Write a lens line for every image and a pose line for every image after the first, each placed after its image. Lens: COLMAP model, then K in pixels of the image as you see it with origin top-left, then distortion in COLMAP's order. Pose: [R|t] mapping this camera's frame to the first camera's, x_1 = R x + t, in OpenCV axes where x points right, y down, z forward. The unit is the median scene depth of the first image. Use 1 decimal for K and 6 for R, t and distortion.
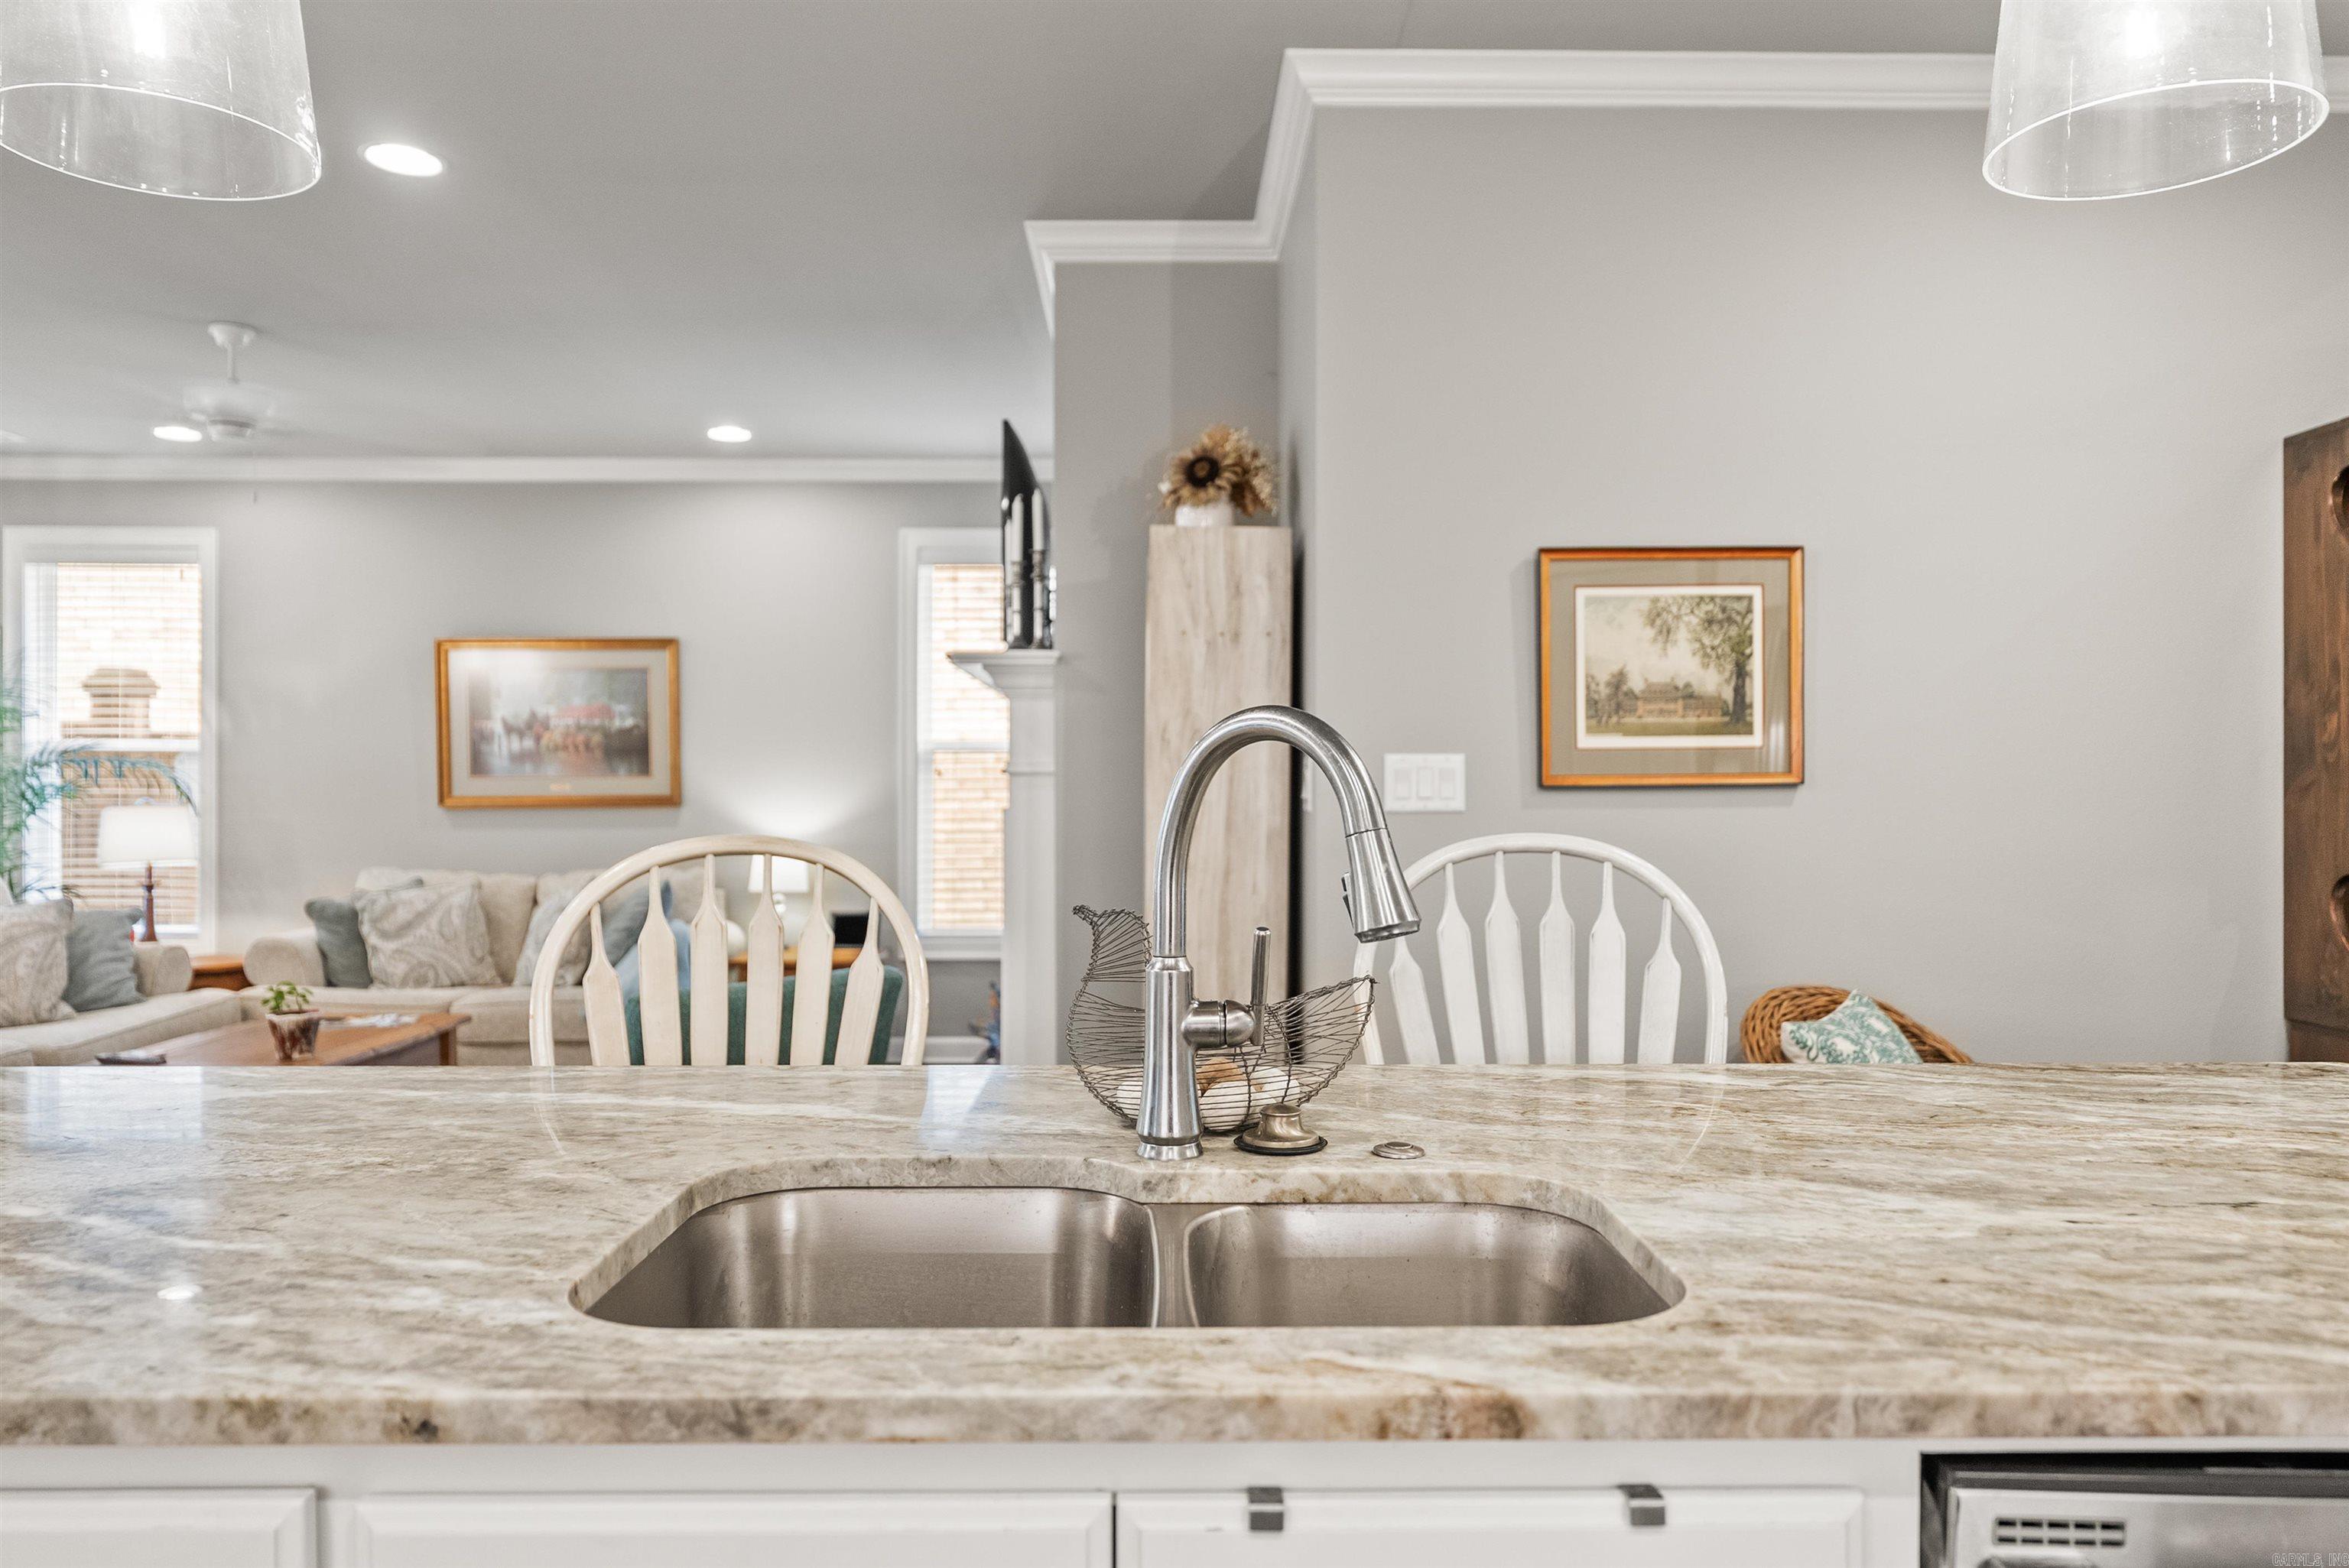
lens RADIAL K [[1617.8, 0, 1194.7], [0, 1617.8, 792.1], [0, 0, 1]] dist [-0.004670, 0.007342]
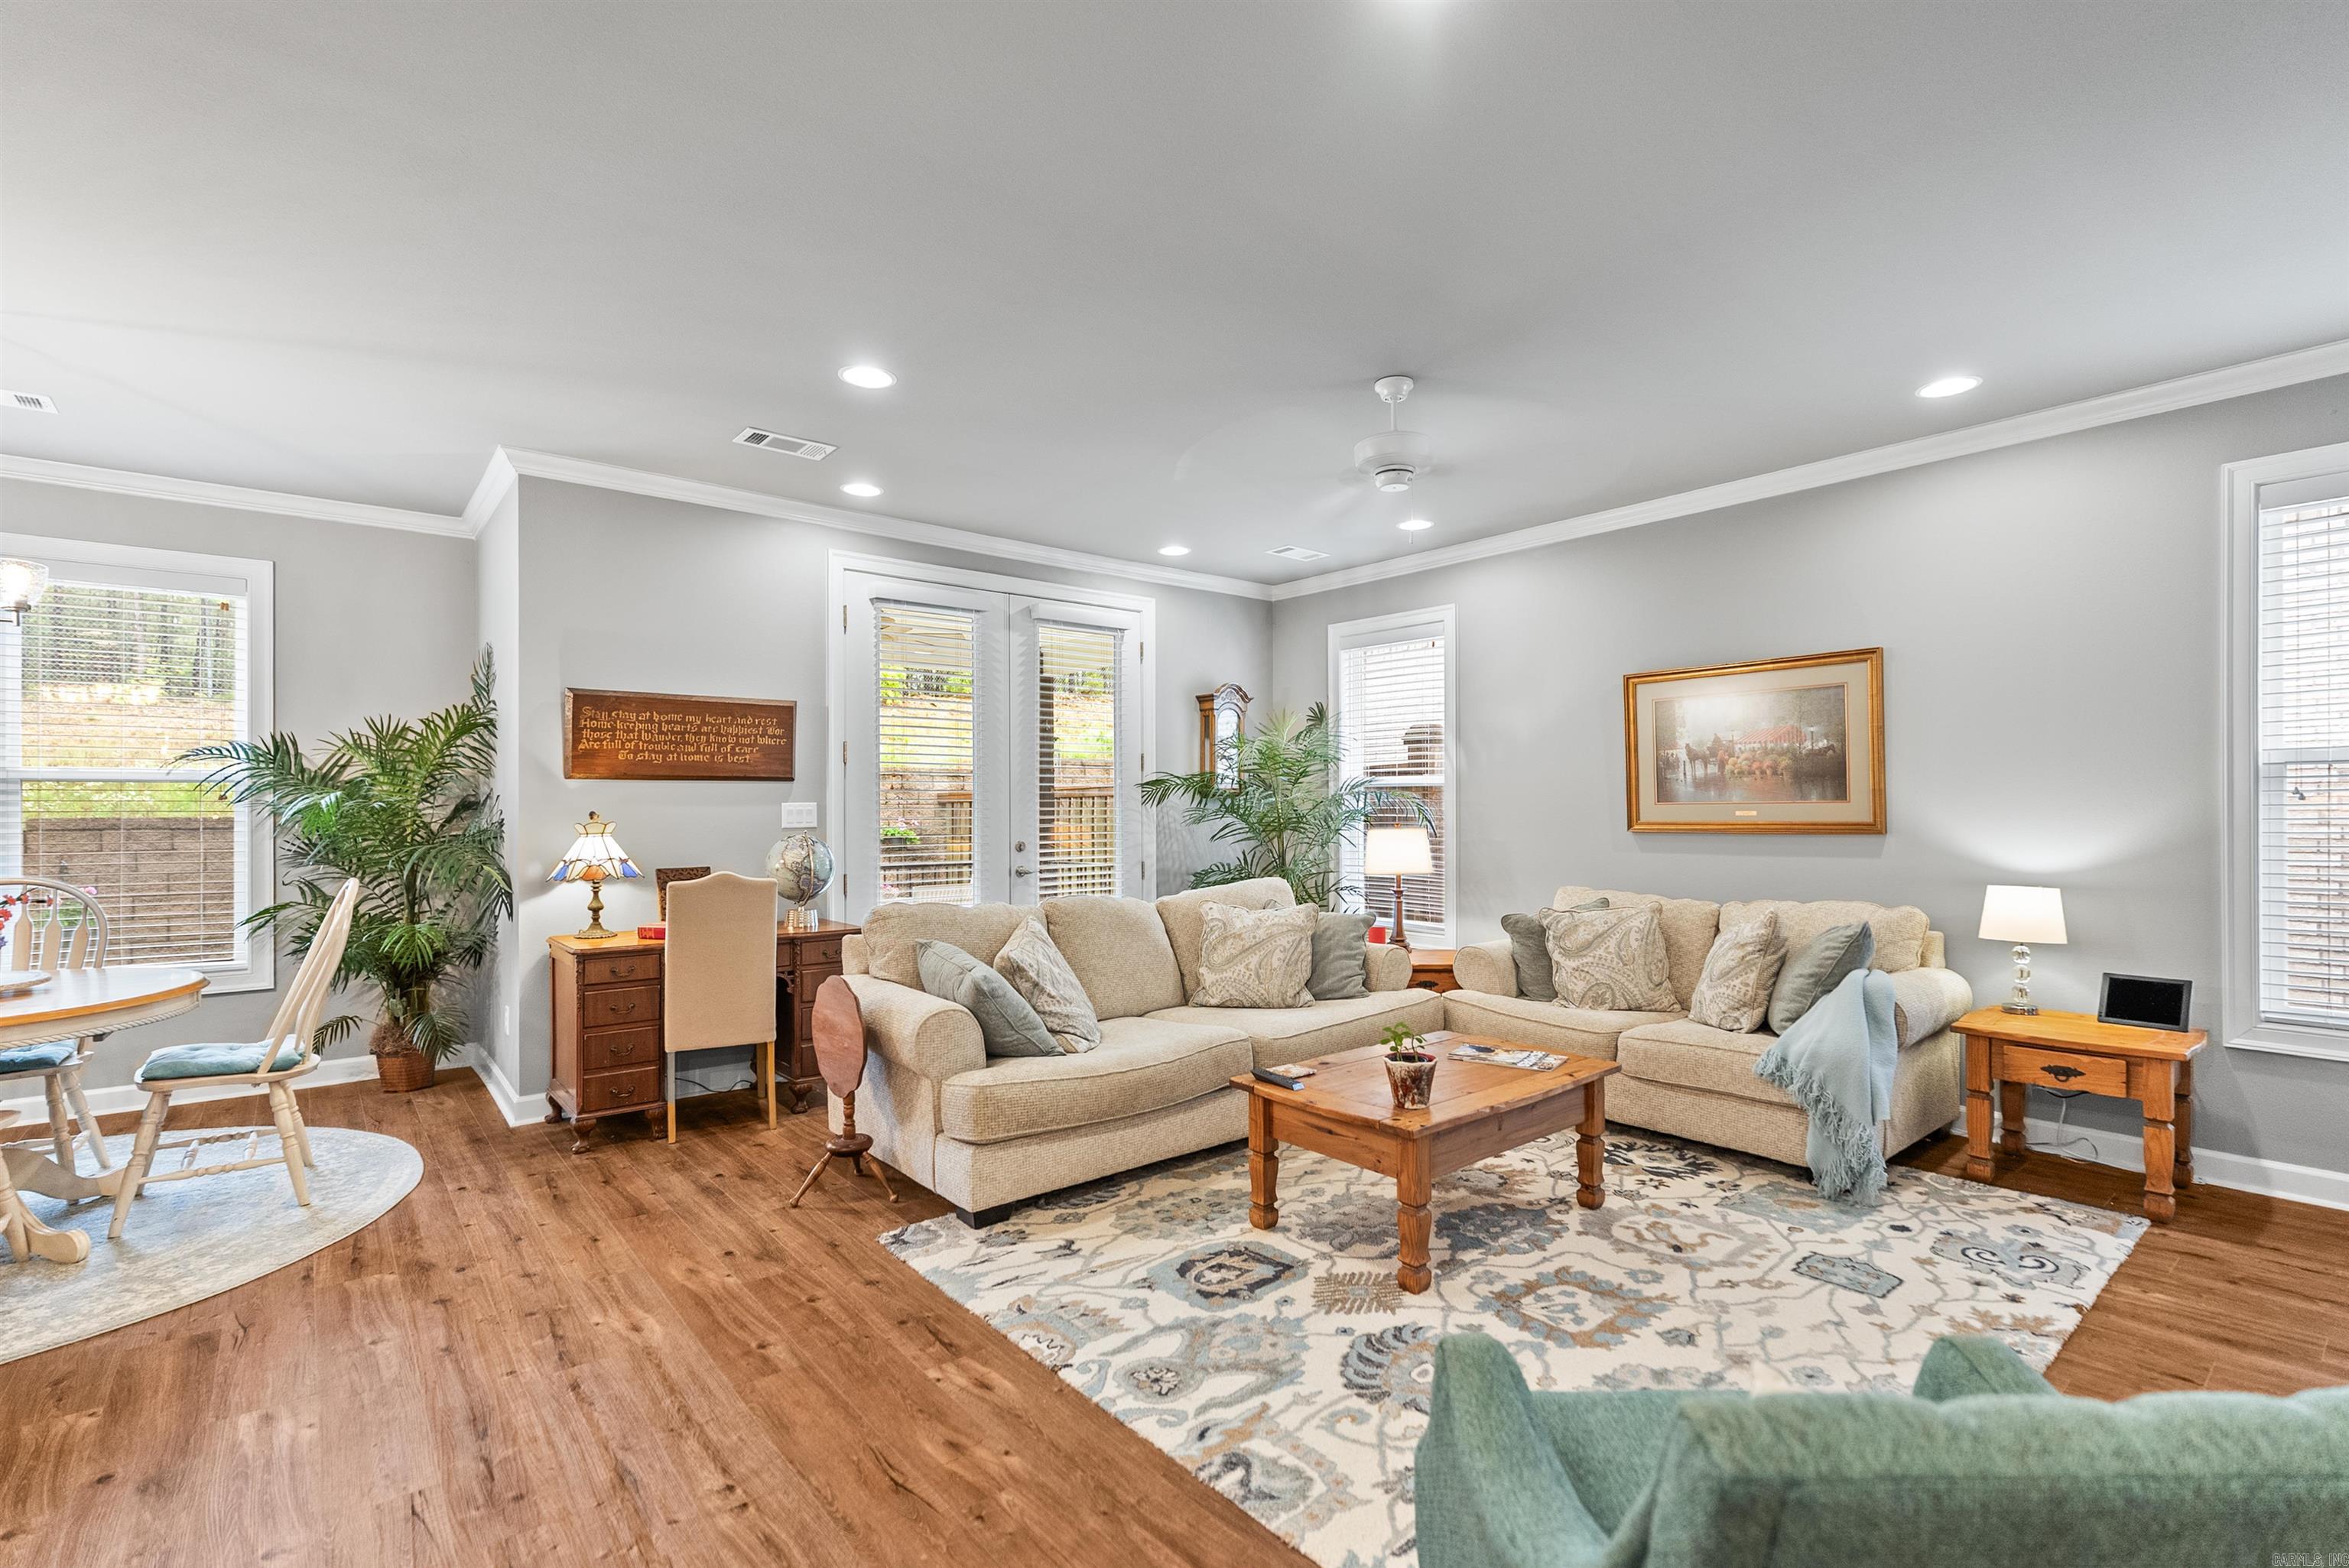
lens RADIAL K [[1059.3, 0, 1175.7], [0, 1059.3, 807.5], [0, 0, 1]] dist [-0.007127, 0.001335]
pose [[0.618357, -0.002578, -0.785893, -0.115238], [0.000805, 0.999996, -0.002647, -0.005633], [0.785897, 0.001004, 0.618357, 0.376187]]
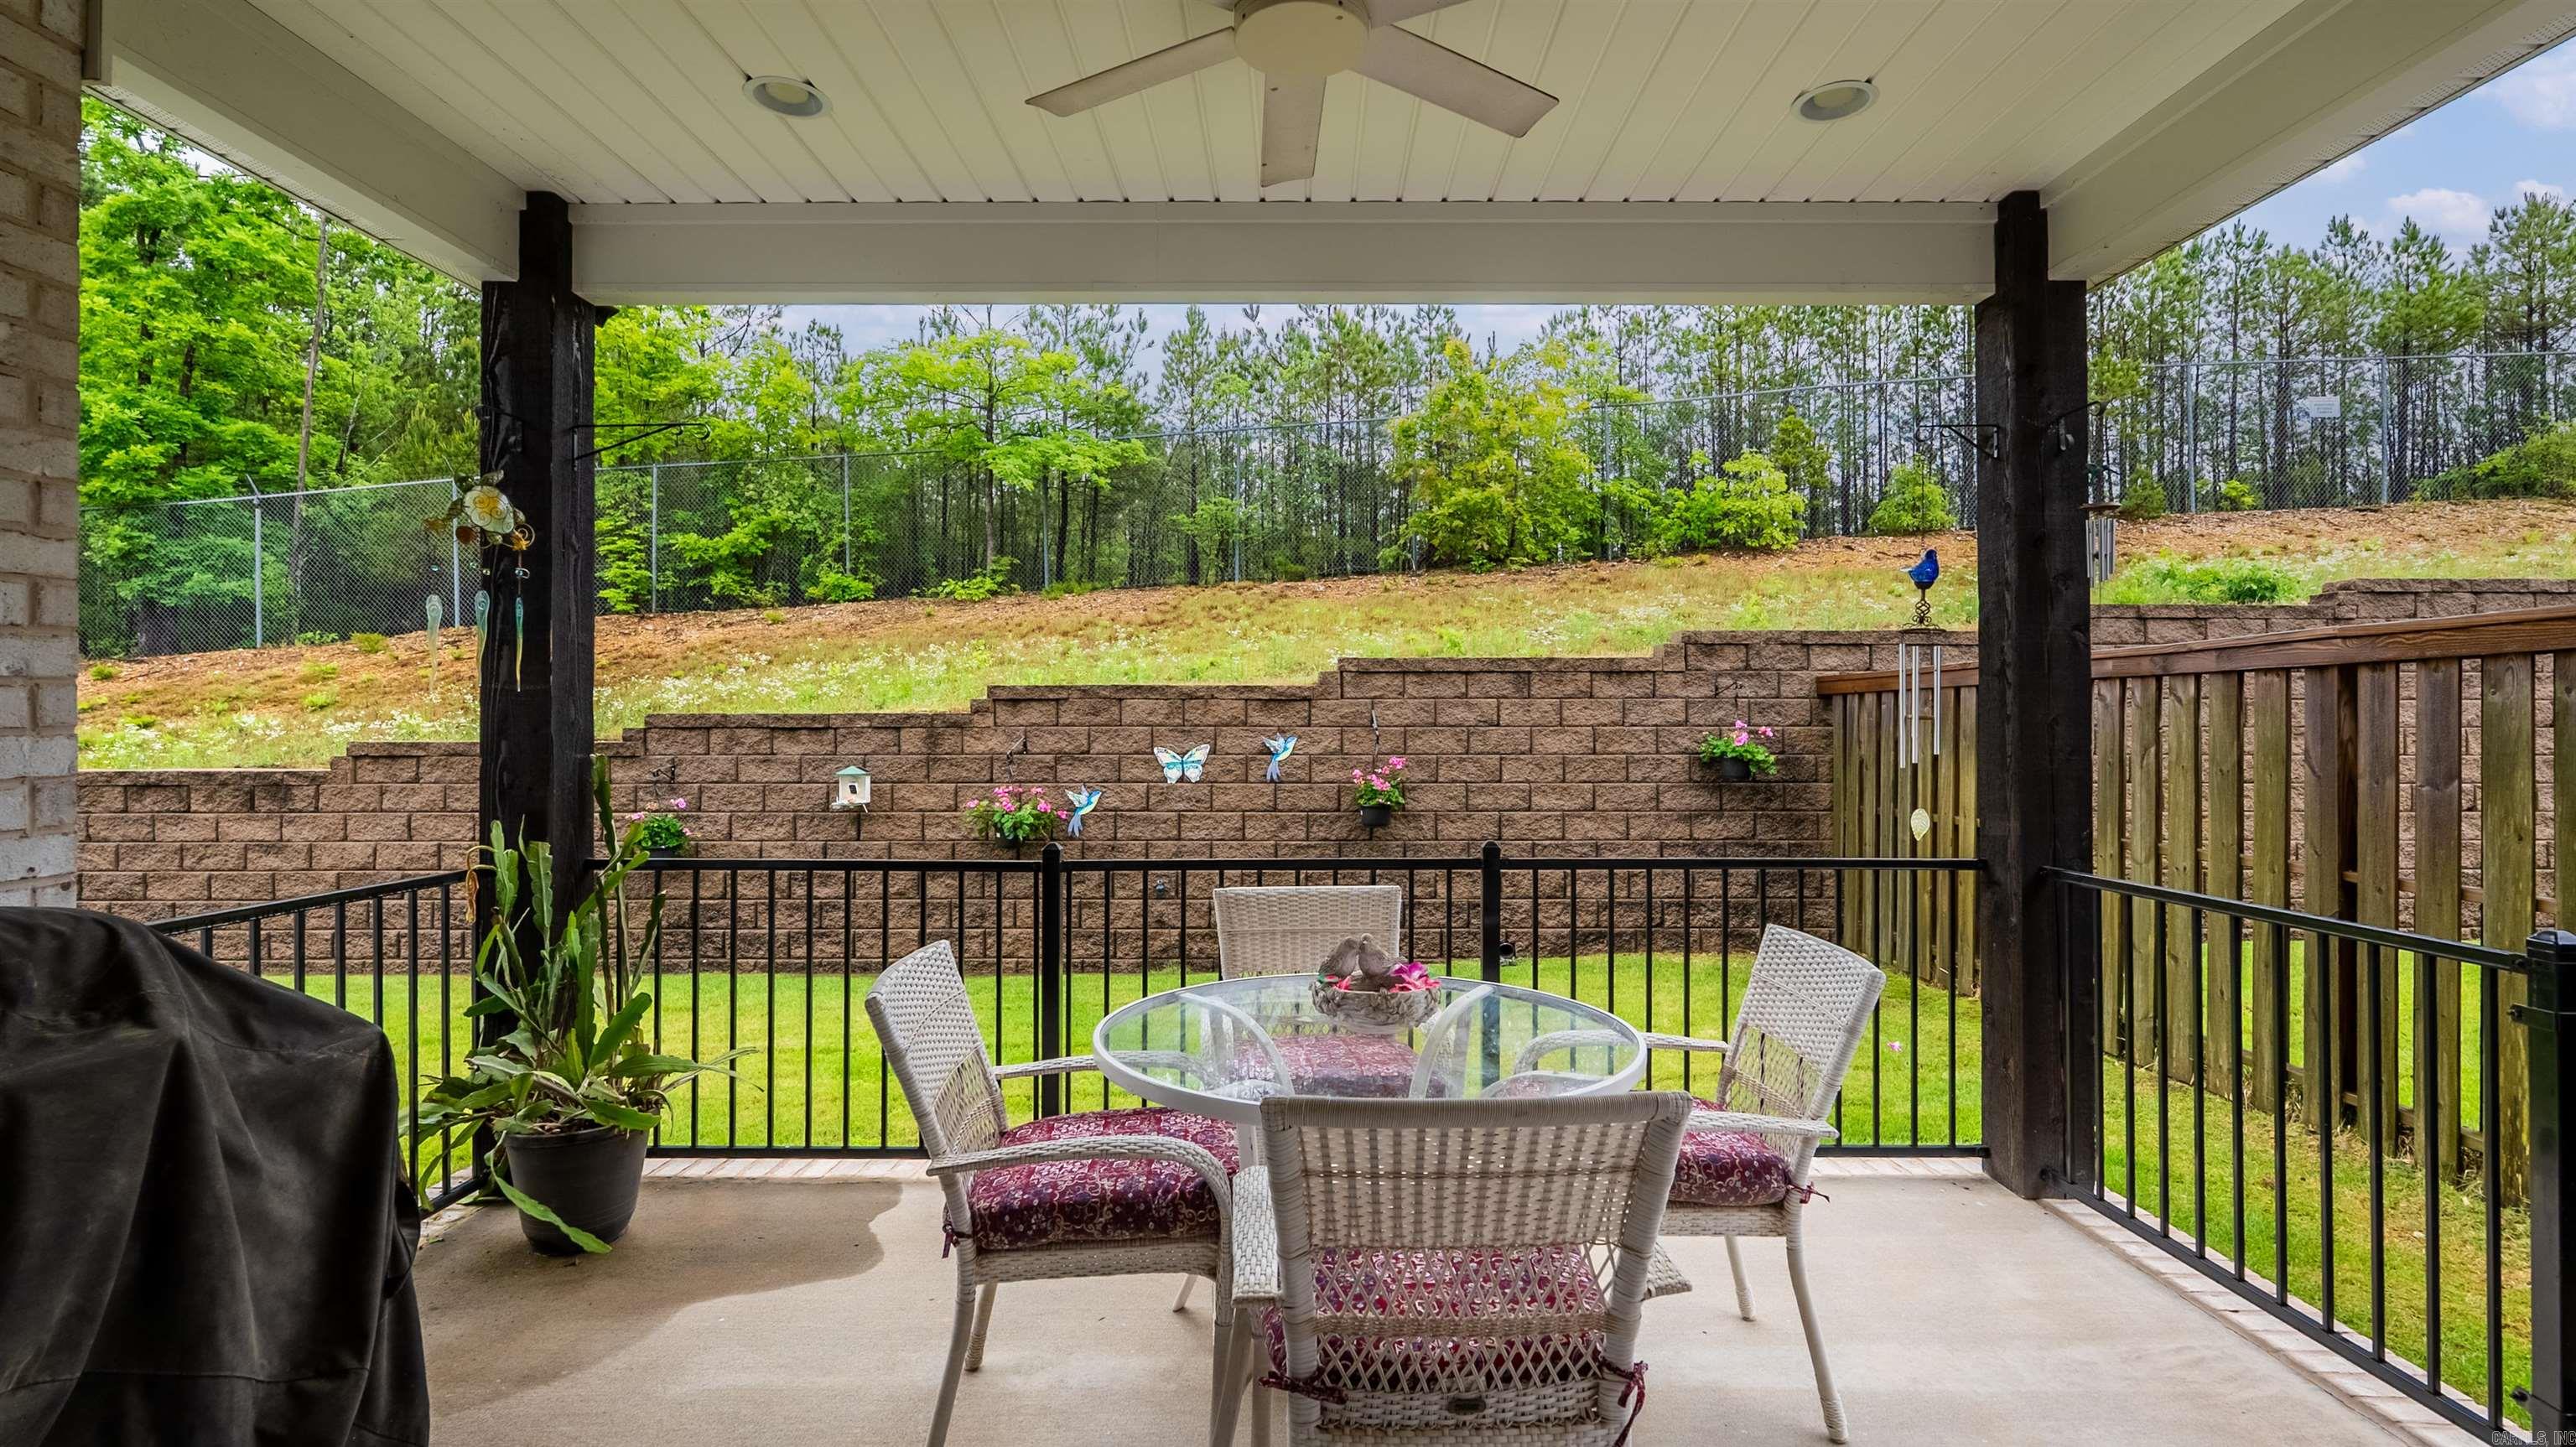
lens RADIAL K [[1149.9, 0, 1298.9], [0, 1149.9, 709.0], [0, 0, 1]] dist [-0.001661, -0.000037]
pose [[-0.024462, 0.001481, -0.999700, -0.860318], [-0.001391, 0.999998, 0.001516, -0.005411], [0.999700, 0.001428, -0.024459, 0.810110]]
